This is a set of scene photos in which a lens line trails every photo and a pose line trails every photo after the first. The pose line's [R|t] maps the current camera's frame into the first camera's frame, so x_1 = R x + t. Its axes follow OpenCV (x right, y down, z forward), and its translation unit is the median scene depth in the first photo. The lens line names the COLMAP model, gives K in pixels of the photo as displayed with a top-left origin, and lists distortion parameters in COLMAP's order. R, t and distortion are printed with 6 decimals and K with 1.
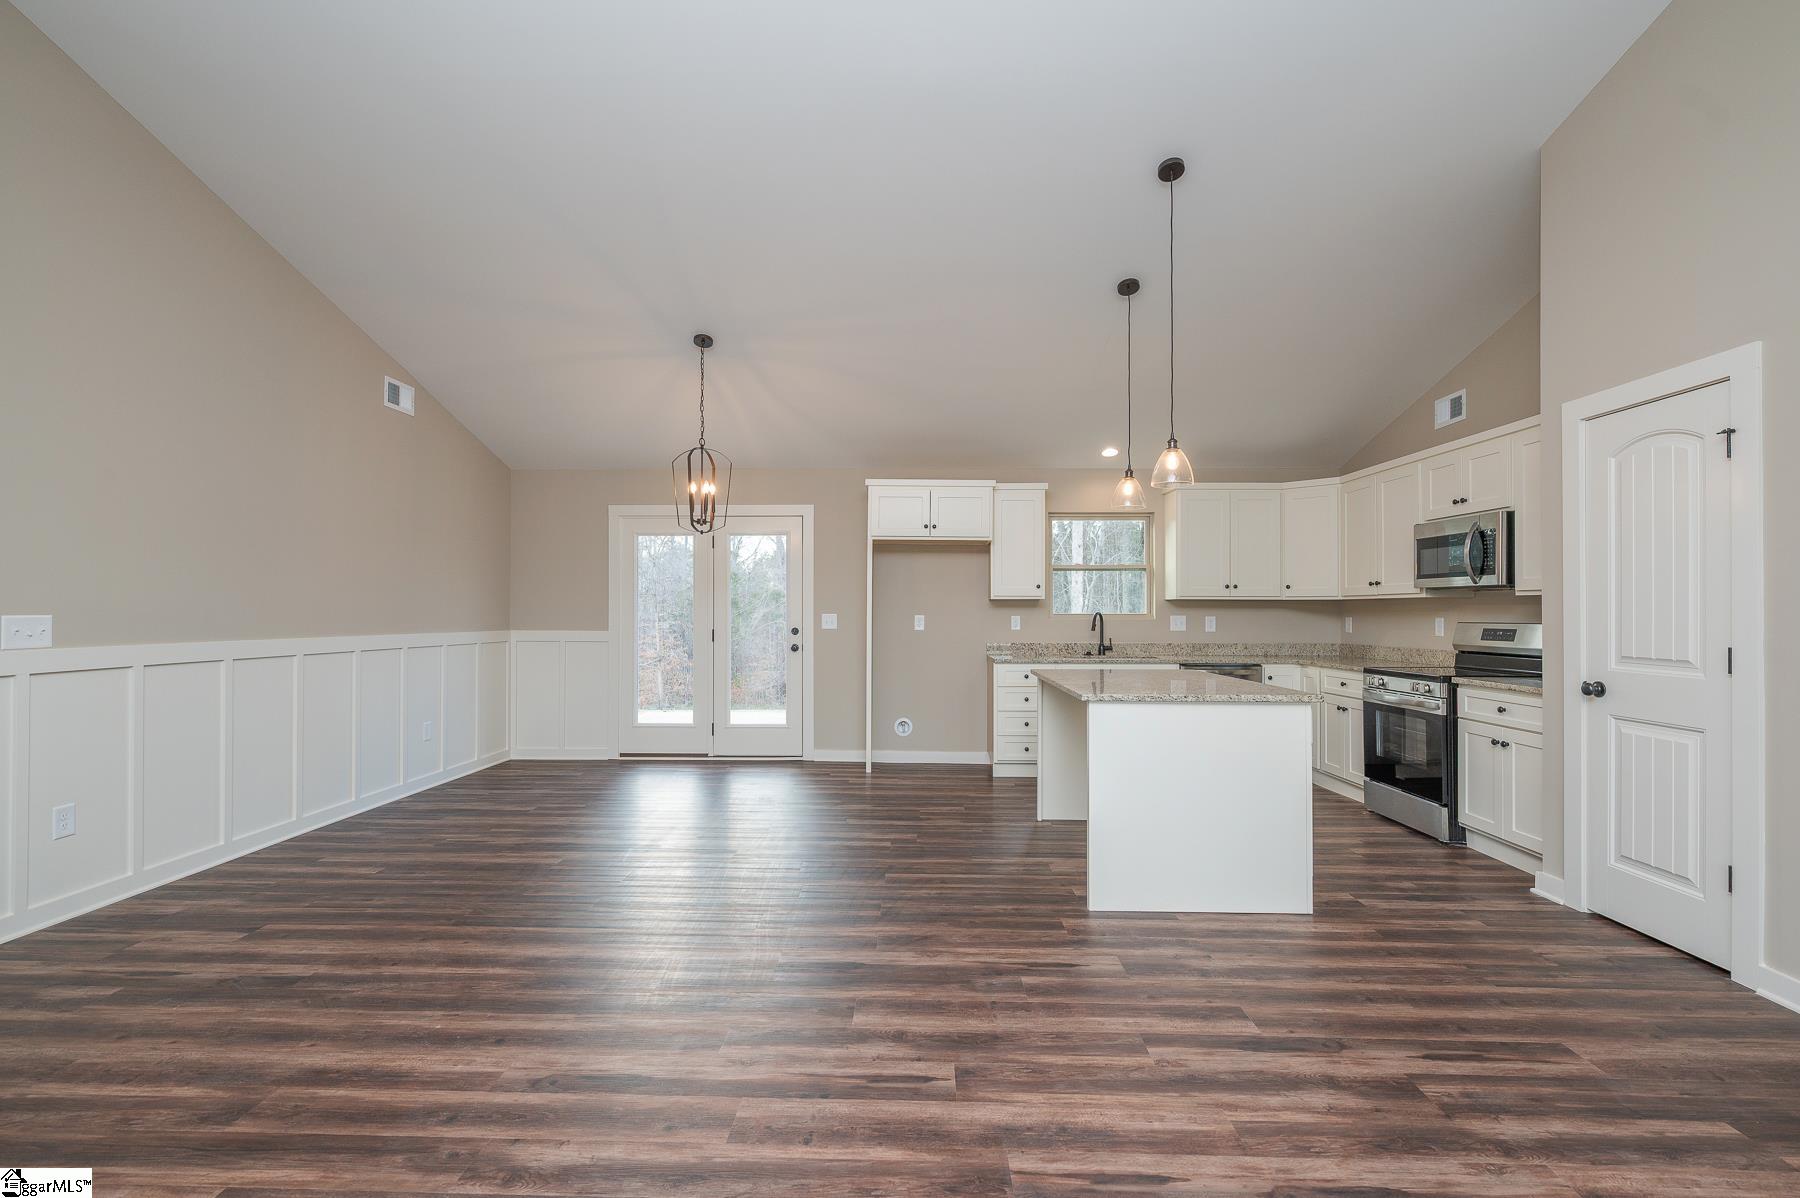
lens RADIAL K [[801.7, 0, 887.8], [0, 801.7, 607.5], [0, 0, 1]] dist [0.000464, 0.000235]
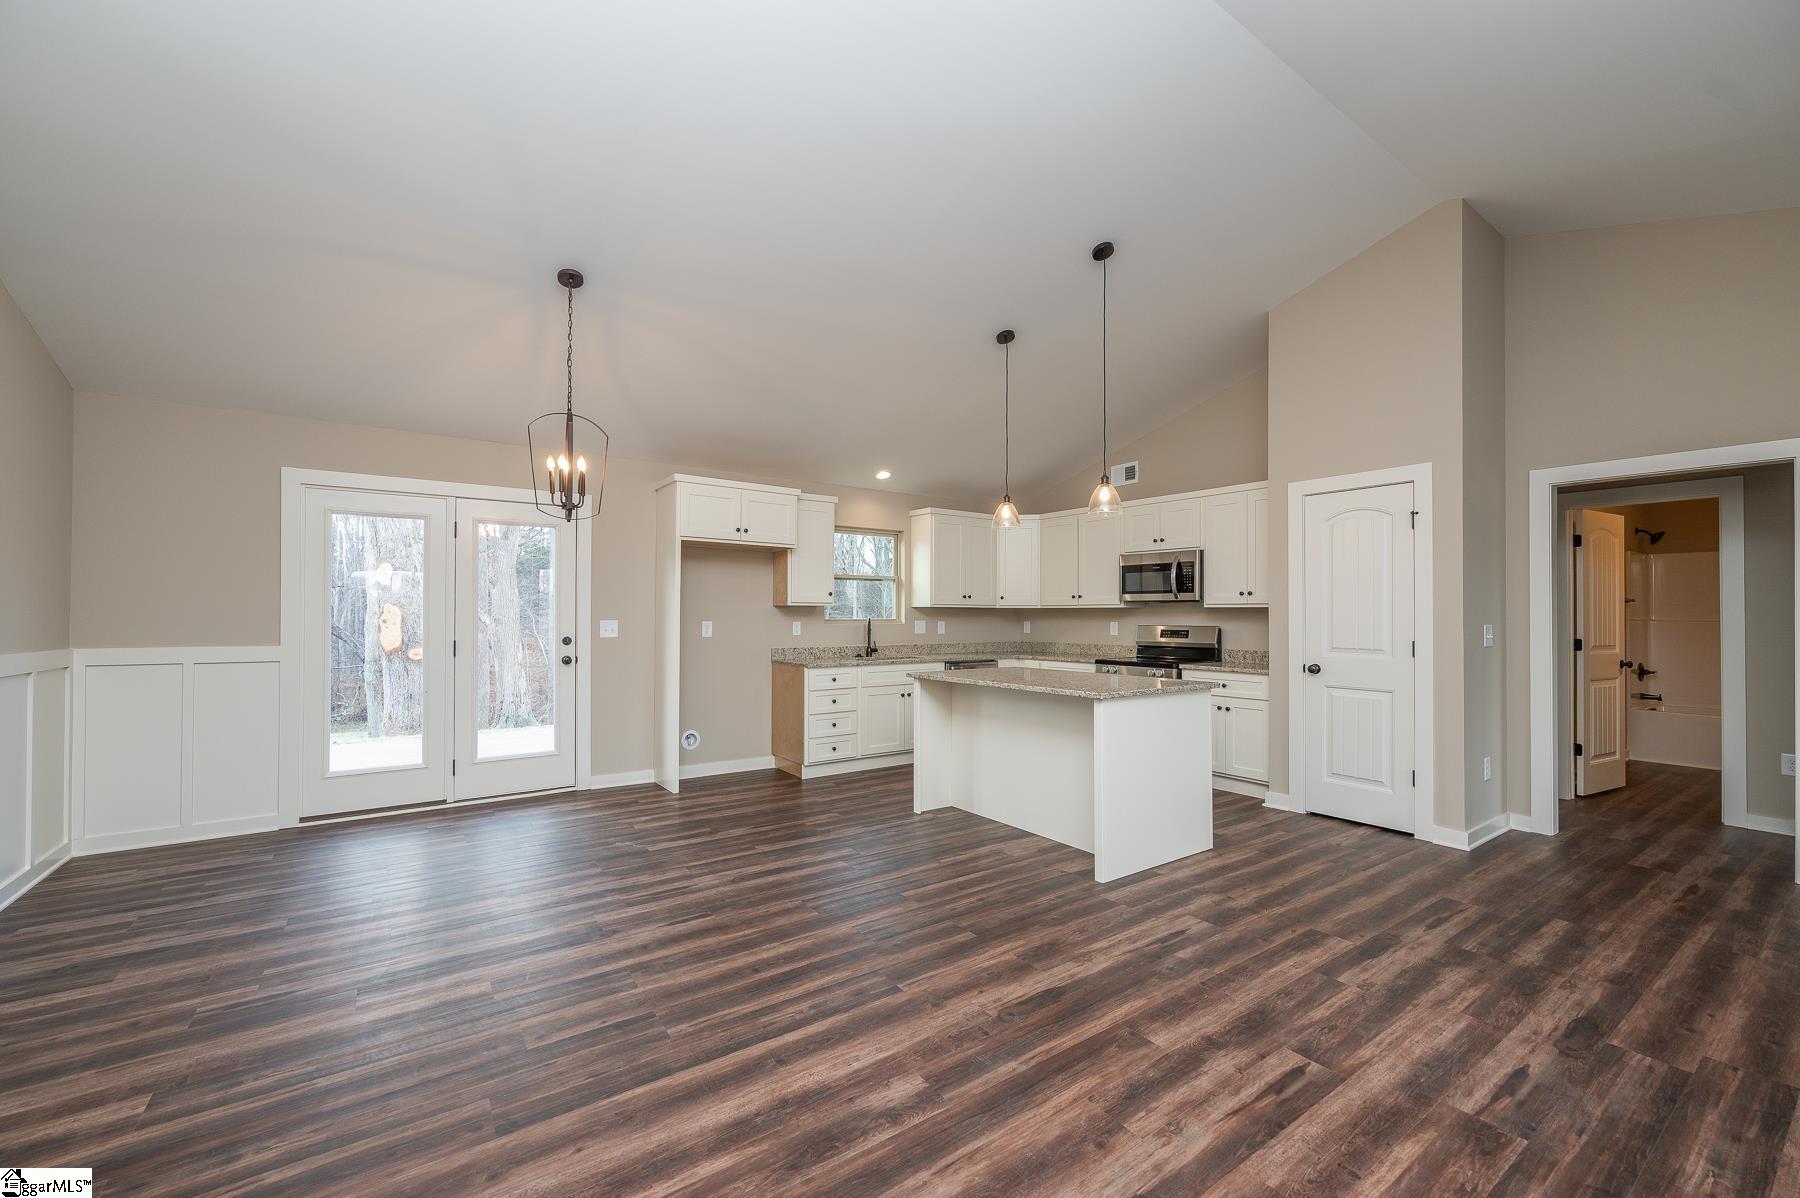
lens RADIAL K [[720.4, 0, 890.2], [0, 720.4, 608.7], [0, 0, 1]] dist [0.001032, 0.000243]
pose [[0.802300, 0.005581, 0.596894, -0.544386], [-0.003887, 0.999984, -0.004125, -0.005271], [-0.596908, 0.000989, 0.802309, 0.324239]]
